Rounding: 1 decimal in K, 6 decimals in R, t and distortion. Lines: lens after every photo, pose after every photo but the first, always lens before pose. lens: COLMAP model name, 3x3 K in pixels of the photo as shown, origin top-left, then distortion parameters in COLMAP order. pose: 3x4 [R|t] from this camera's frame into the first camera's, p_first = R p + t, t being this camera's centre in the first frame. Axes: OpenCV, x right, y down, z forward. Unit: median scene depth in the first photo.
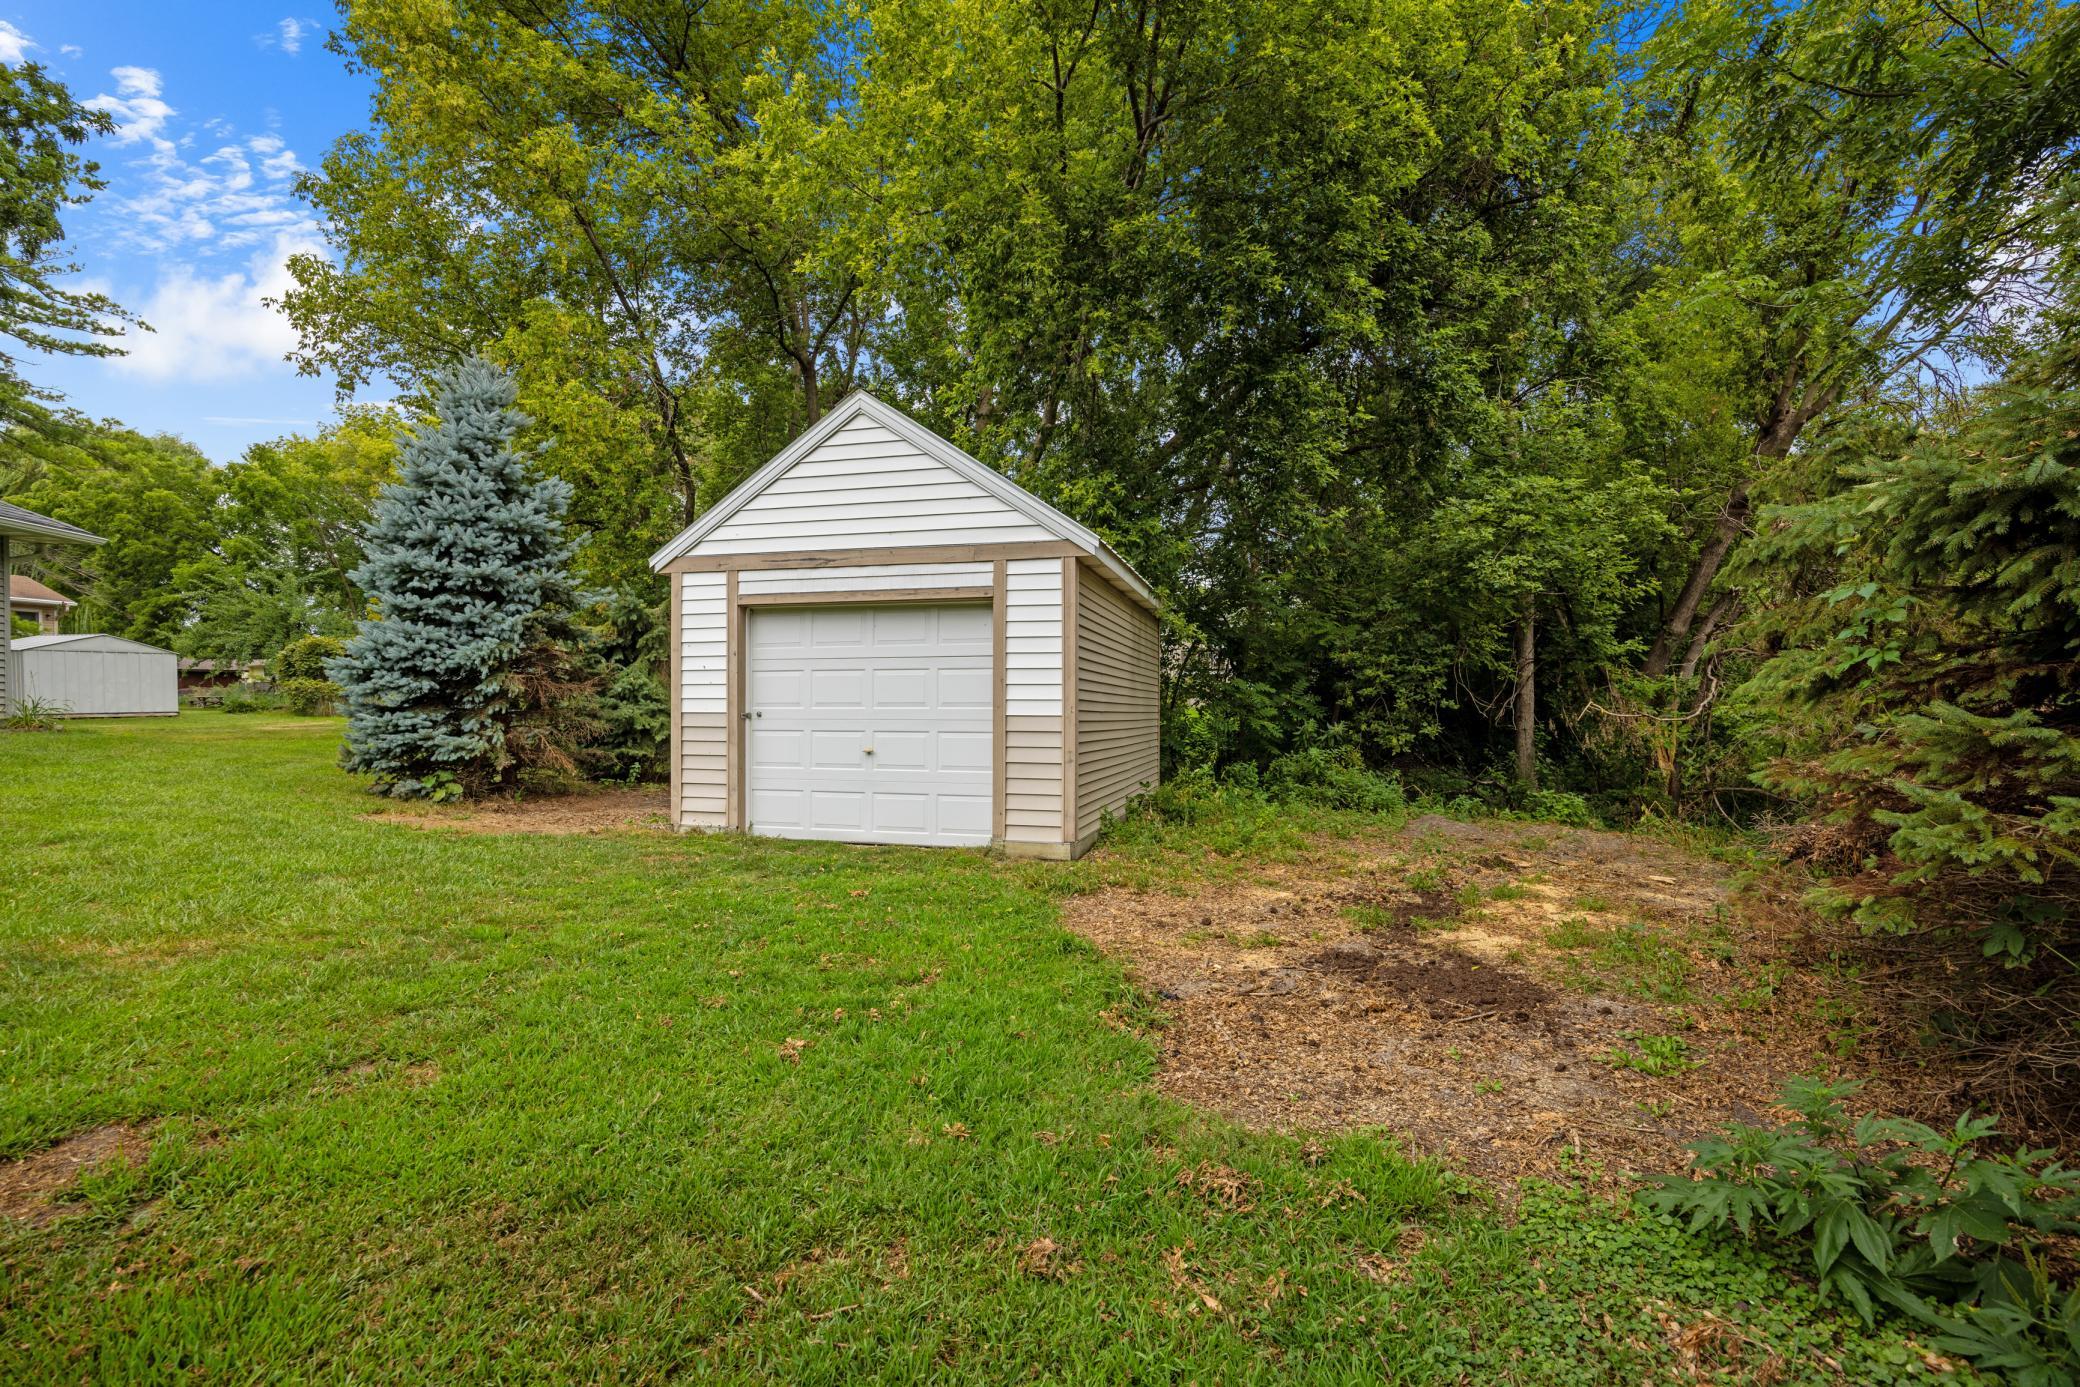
lens RADIAL K [[884.7, 0, 1043.5], [0, 884.7, 702.6], [0, 0, 1]] dist [-0.000232, -0.000001]
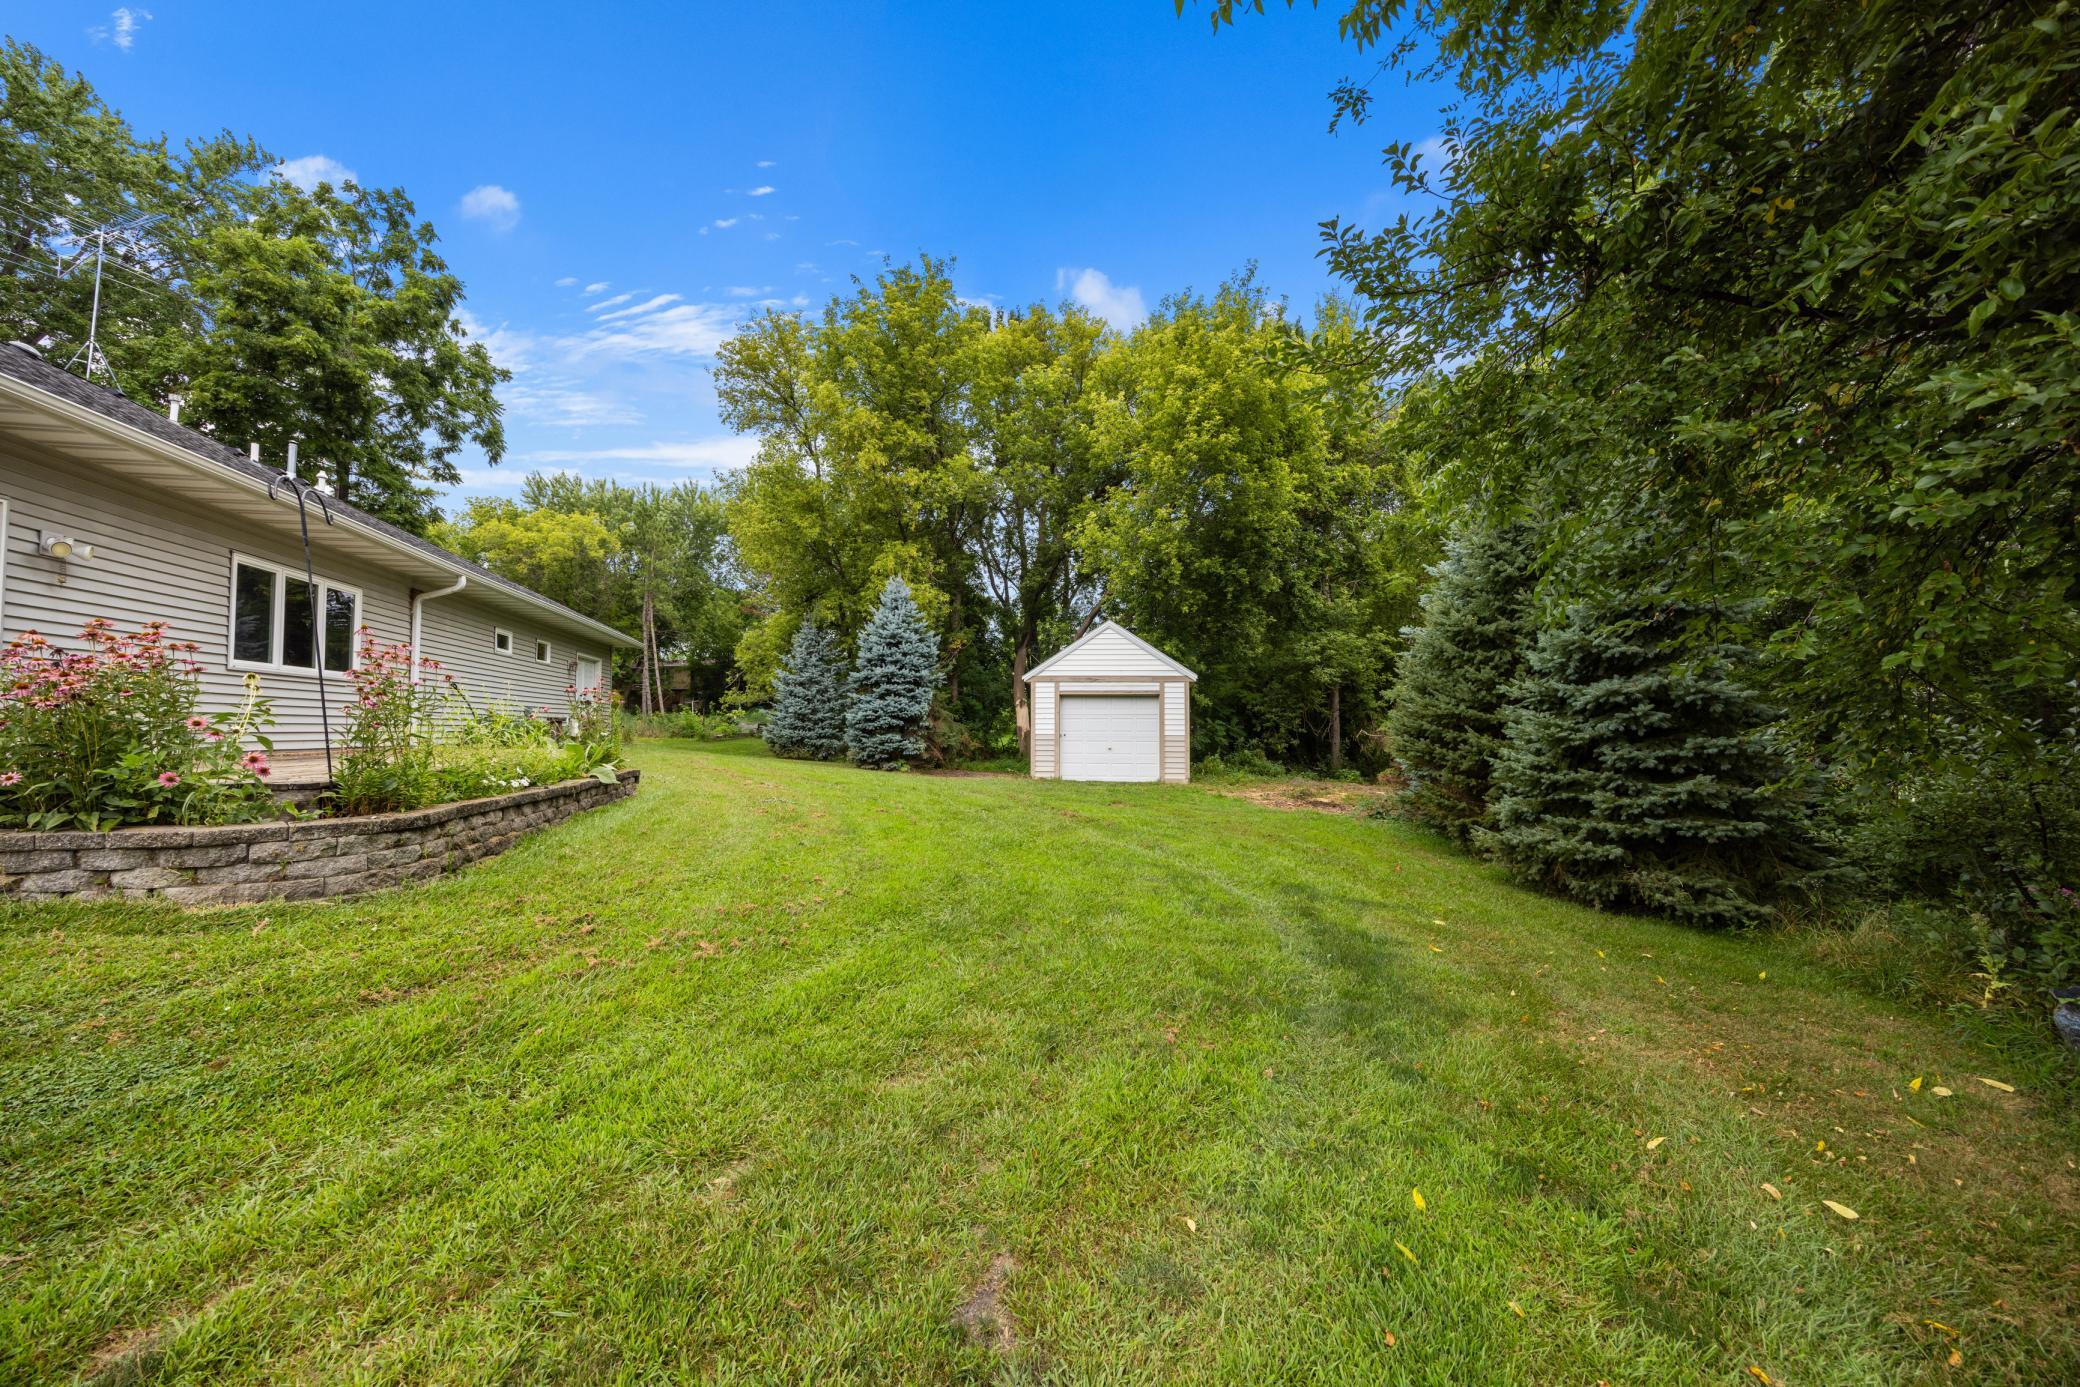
lens RADIAL K [[799.3, 0, 1035.2], [0, 799.3, 696.4], [0, 0, 1]] dist [-0.000197, -0.000027]
pose [[0.991093, 0.005941, 0.133040, -0.621243], [-0.000949, 0.999294, -0.037548, -0.010385], [-0.133169, 0.037087, 0.990399, -1.182819]]
